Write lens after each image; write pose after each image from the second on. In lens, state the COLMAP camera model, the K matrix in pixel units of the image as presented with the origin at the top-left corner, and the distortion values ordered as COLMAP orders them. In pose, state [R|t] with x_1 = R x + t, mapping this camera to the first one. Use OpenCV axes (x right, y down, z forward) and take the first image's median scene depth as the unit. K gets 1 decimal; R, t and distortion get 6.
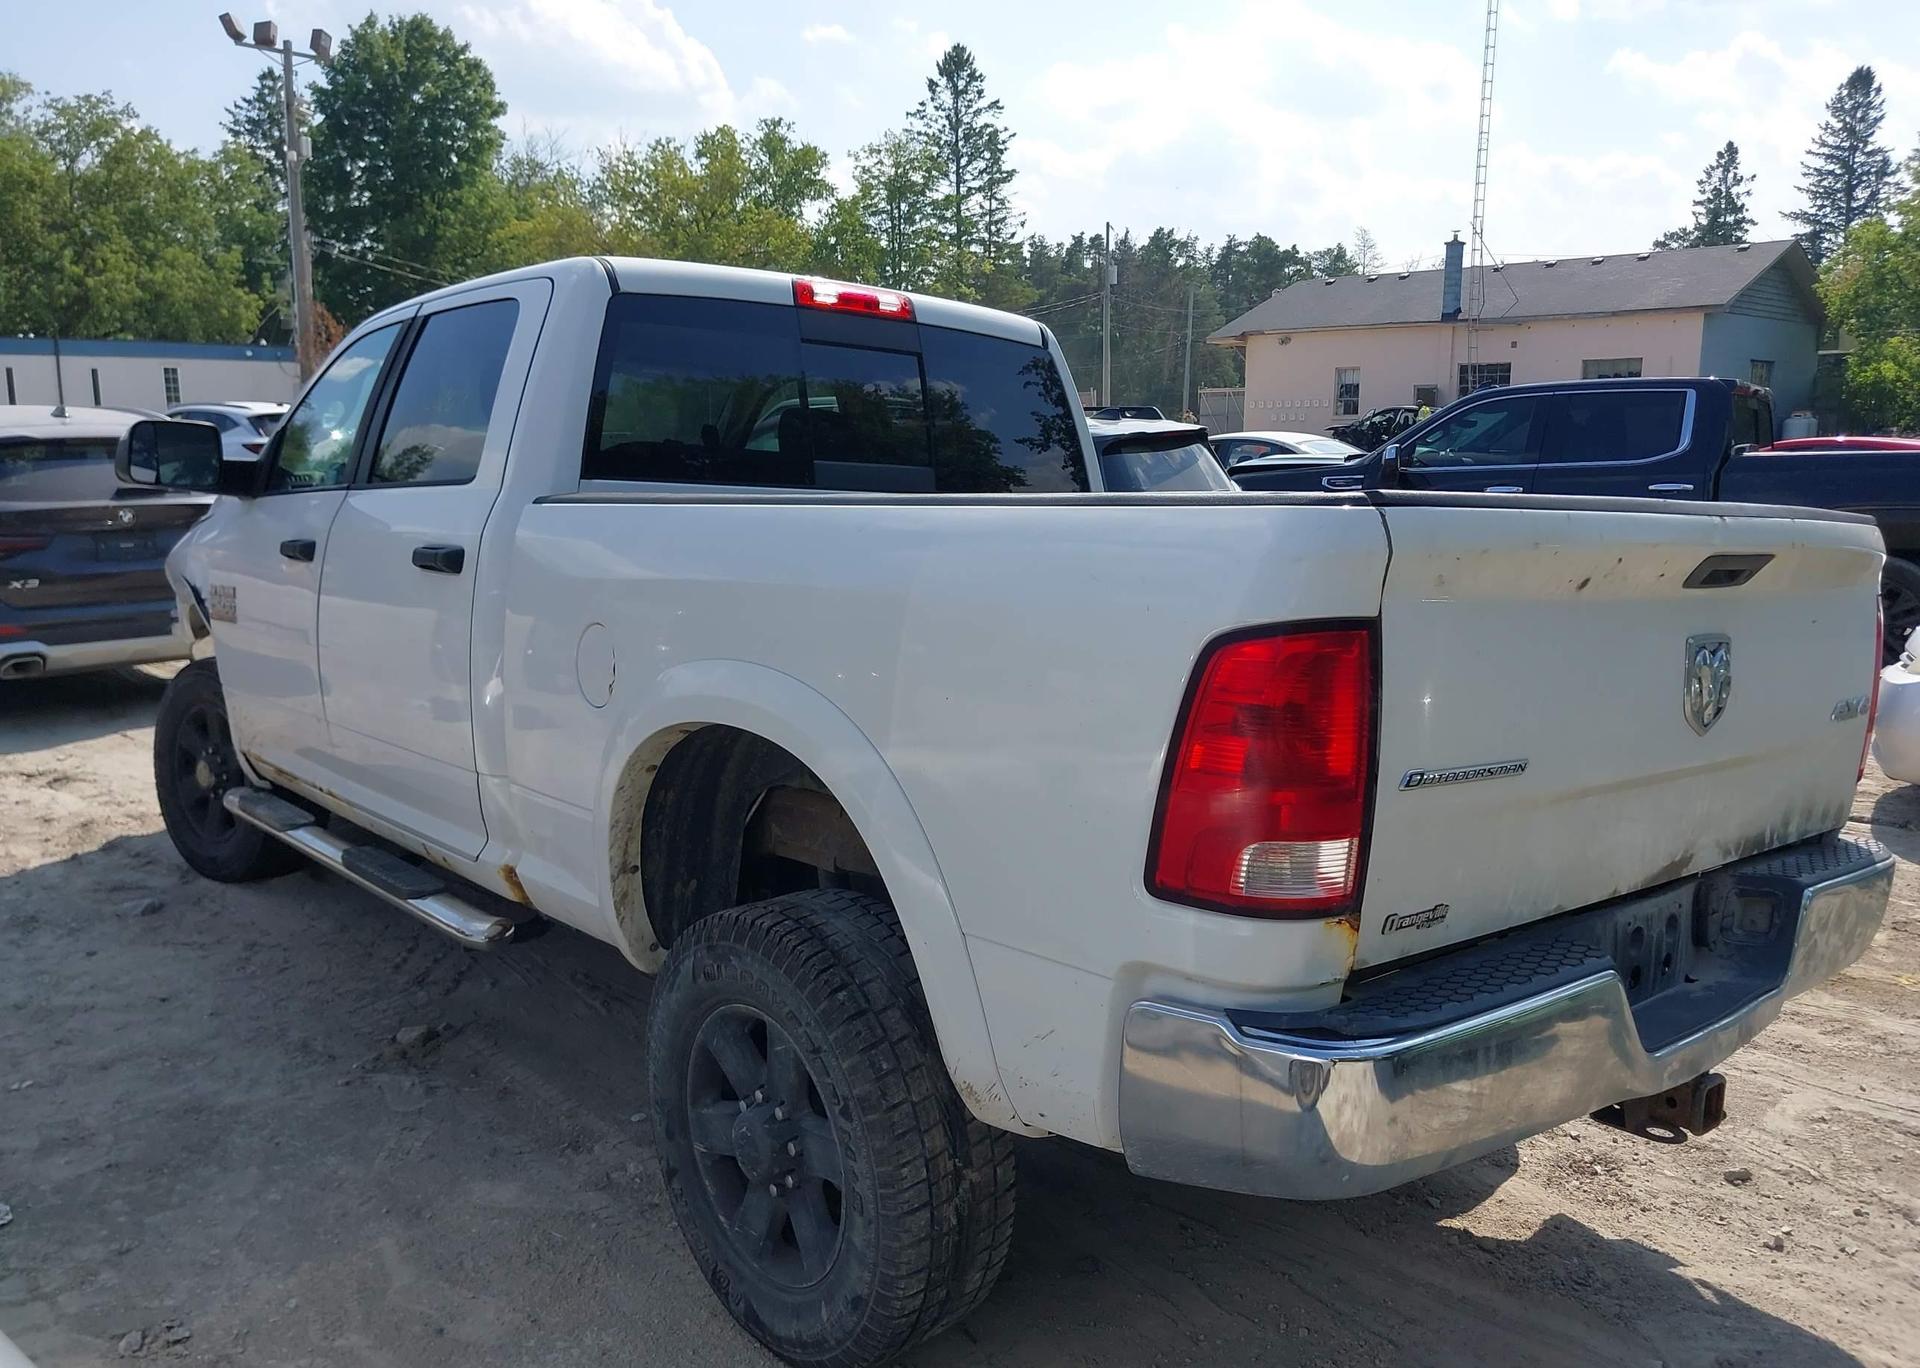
lens RADIAL K [[1562.1, 0, 942.7], [0, 1562.1, 672.0], [0, 0, 1]] dist [0.025037, -0.047674]
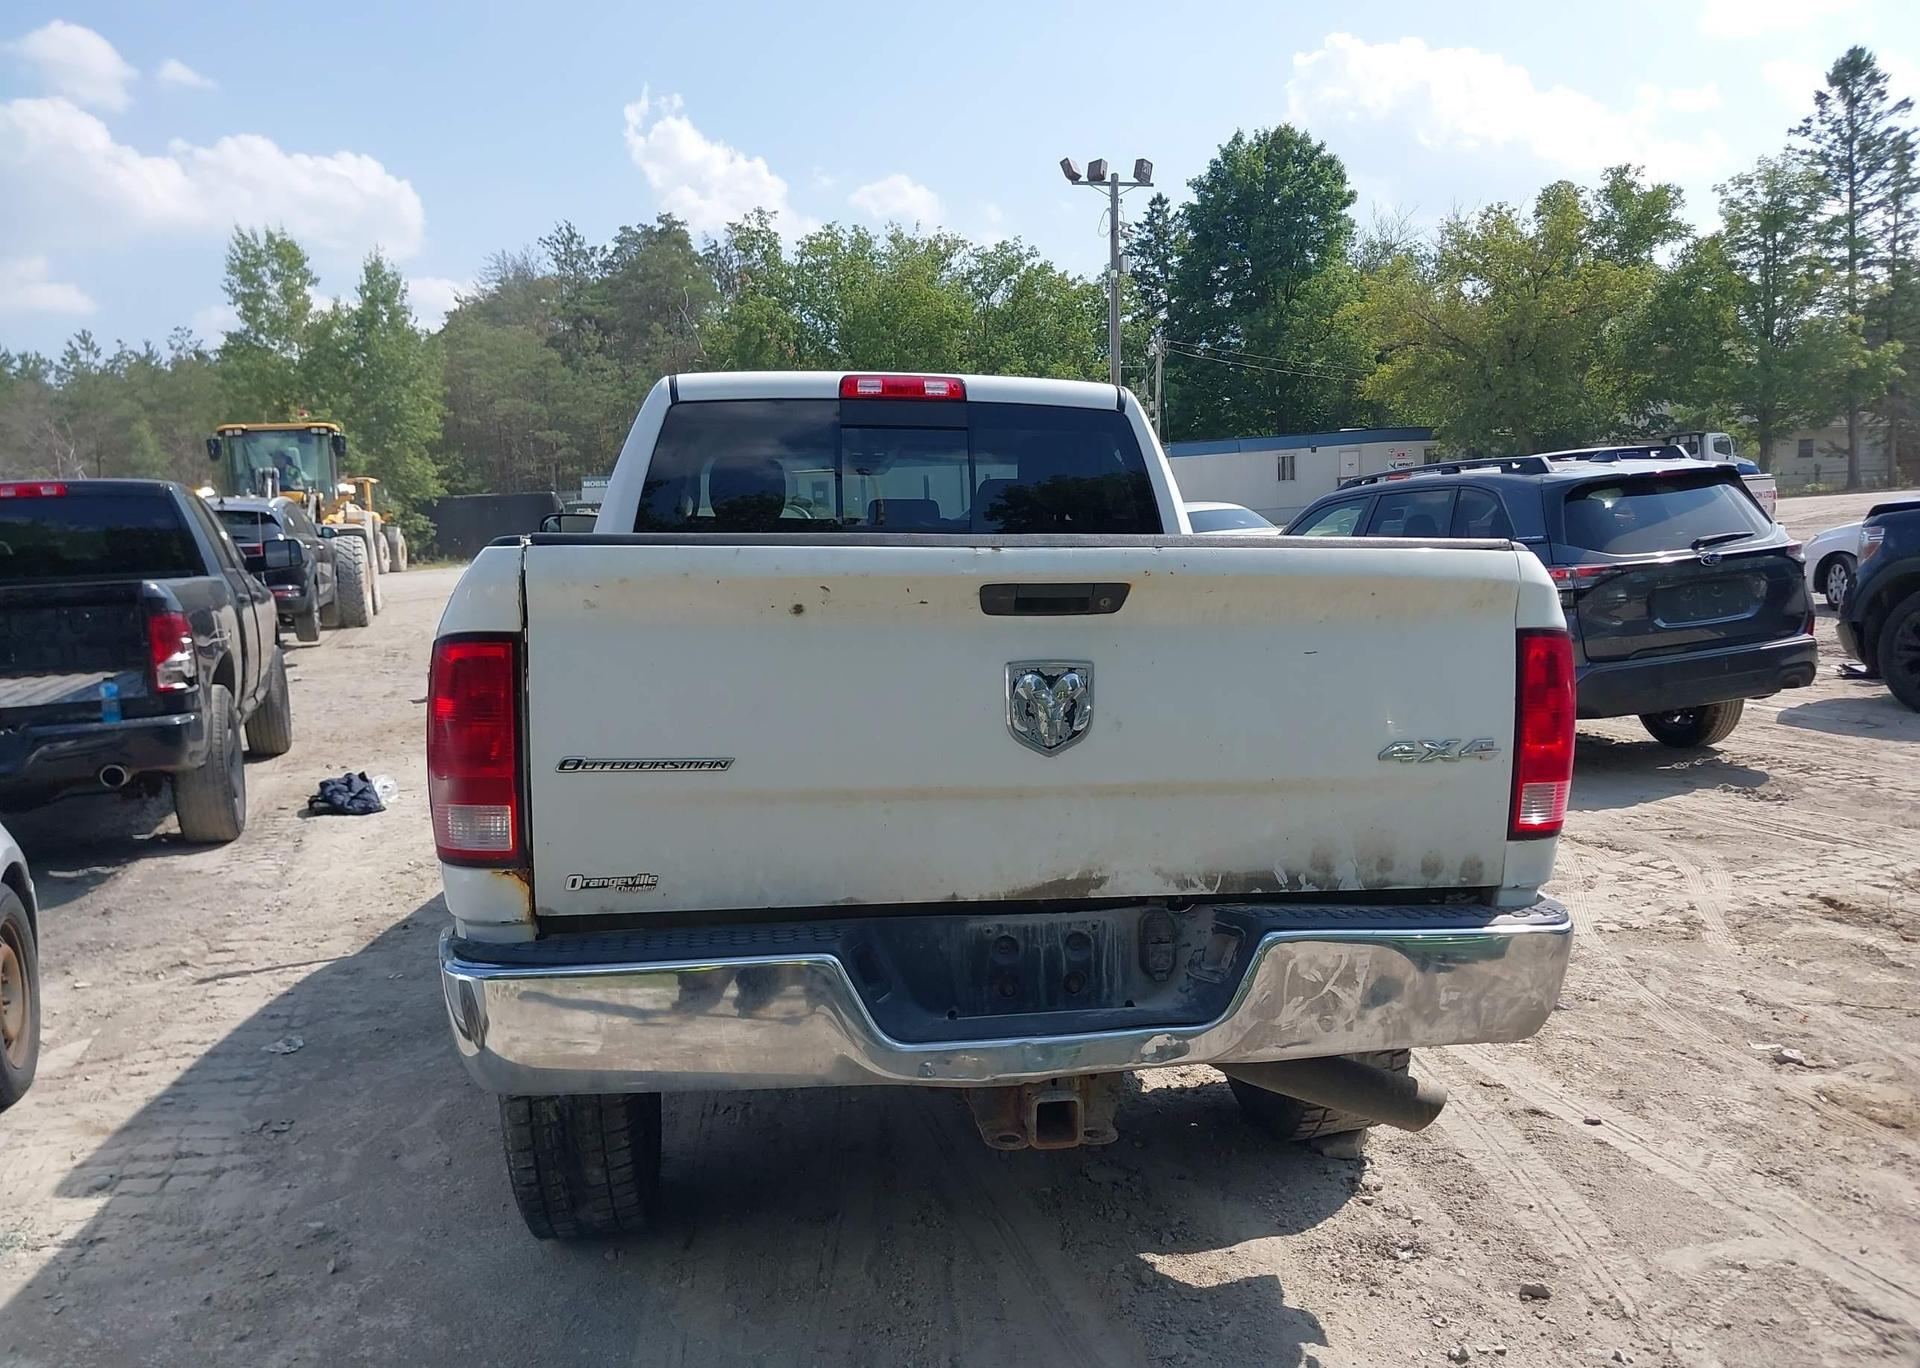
lens RADIAL K [[1562.1, 0, 946.7], [0, 1562.1, 612.4], [0, 0, 1]] dist [0.025037, -0.047674]
pose [[0.848747, -0.015604, -0.528568, 0.287208], [-0.029199, 0.996657, -0.076308, 0.008309], [0.527992, 0.080200, 0.845454, 0.024083]]
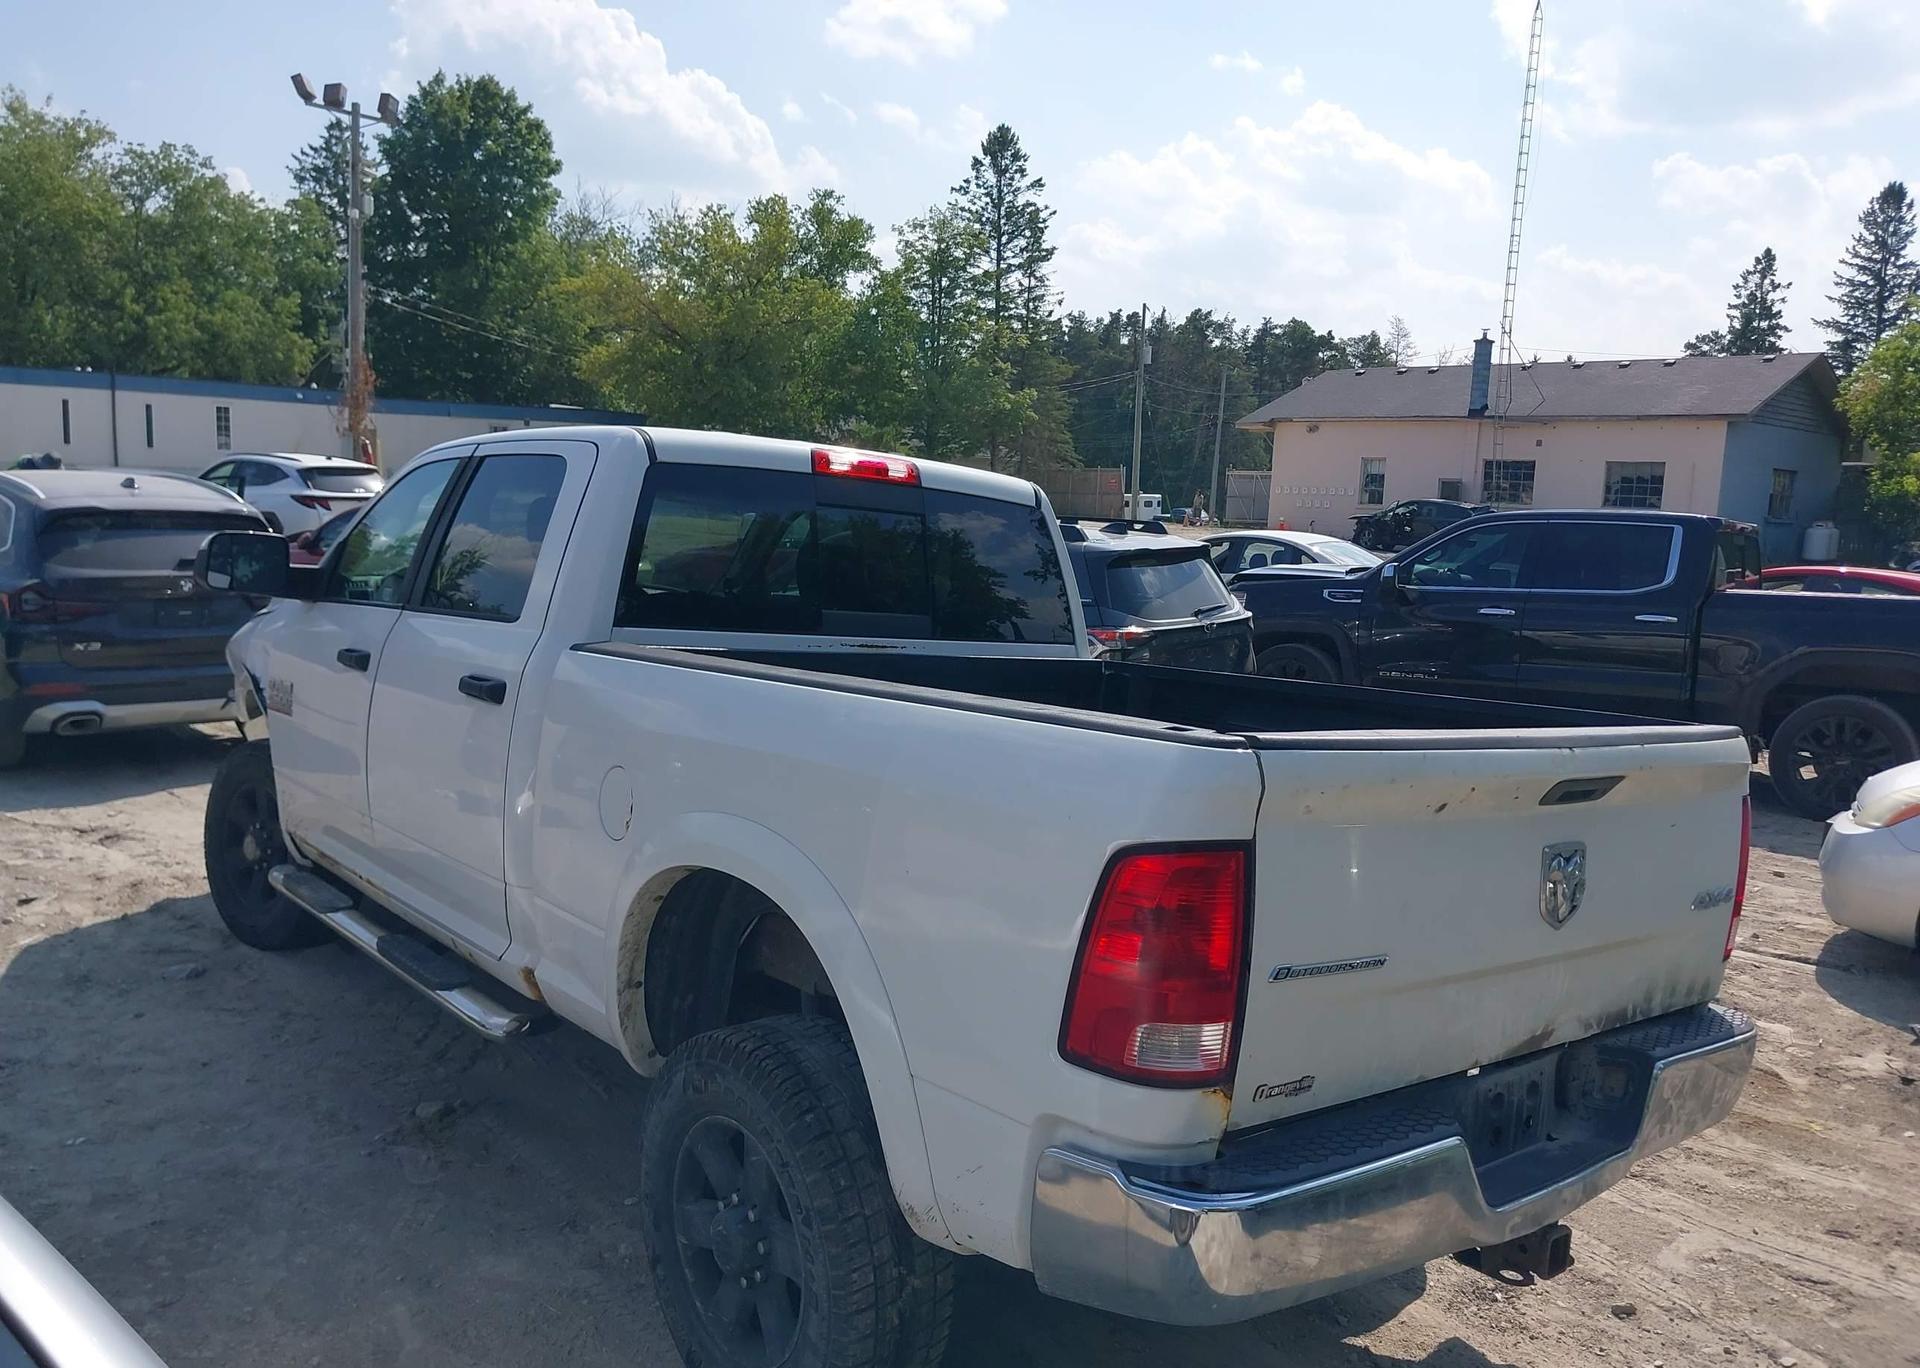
lens RADIAL K [[1562.1, 0, 943.2], [0, 1562.1, 649.1], [0, 0, 1]] dist [0.025037, -0.047674]
pose [[0.998822, 0.045712, -0.016293, 0.011395], [-0.046510, 0.997538, -0.052477, -0.025289], [0.013854, 0.053173, 0.998489, -0.053413]]
